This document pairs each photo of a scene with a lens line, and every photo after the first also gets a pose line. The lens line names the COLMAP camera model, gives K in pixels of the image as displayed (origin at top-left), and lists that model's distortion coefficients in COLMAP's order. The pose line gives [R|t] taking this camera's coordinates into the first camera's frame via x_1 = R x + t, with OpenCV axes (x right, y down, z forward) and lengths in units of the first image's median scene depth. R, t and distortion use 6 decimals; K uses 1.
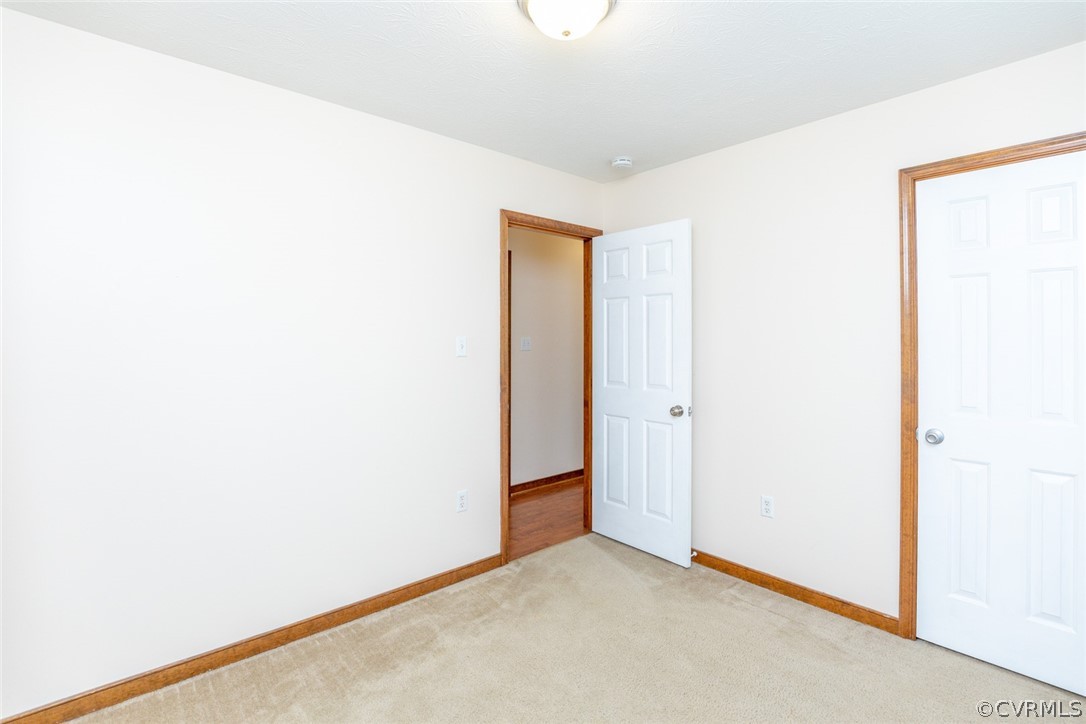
lens RADIAL K [[481.2, 0, 545.5], [0, 481.2, 330.2], [0, 0, 1]] dist [-0.045537, -0.000038]
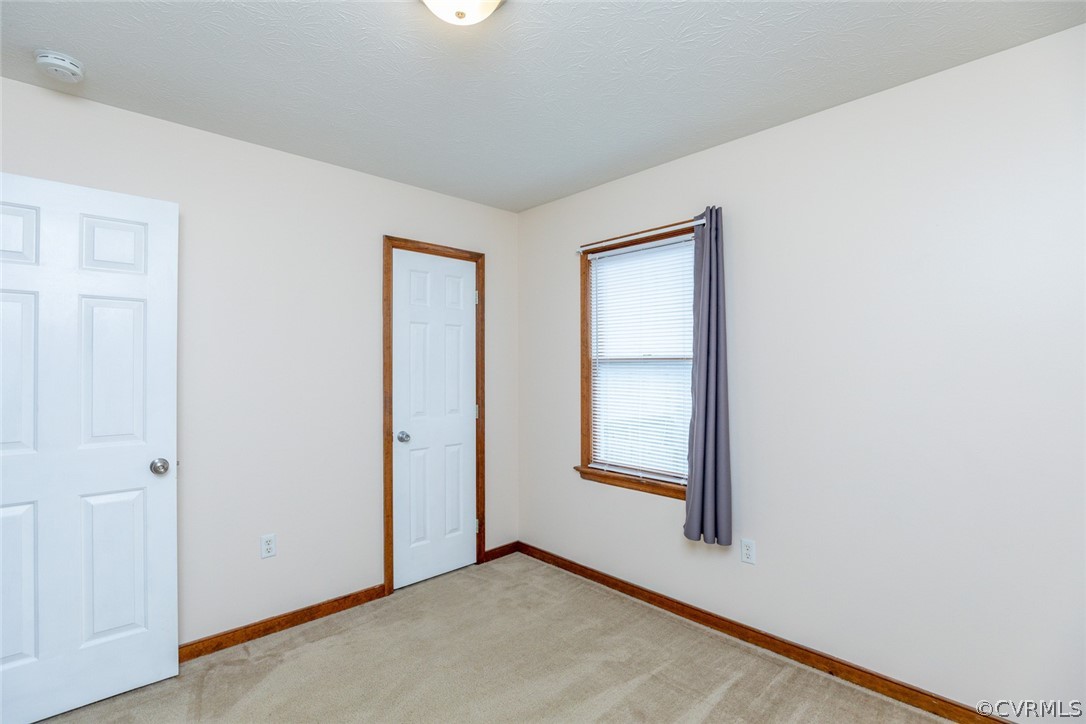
lens RADIAL K [[494.1, 0, 543.0], [0, 494.1, 362.0], [0, 0, 1]] dist [-0.023591, 0.000627]
pose [[-0.039407, 0.009265, 0.999180, -0.619888], [-0.023007, 0.999684, -0.010177, 0.012088], [-0.998958, -0.023389, -0.039182, 0.616785]]
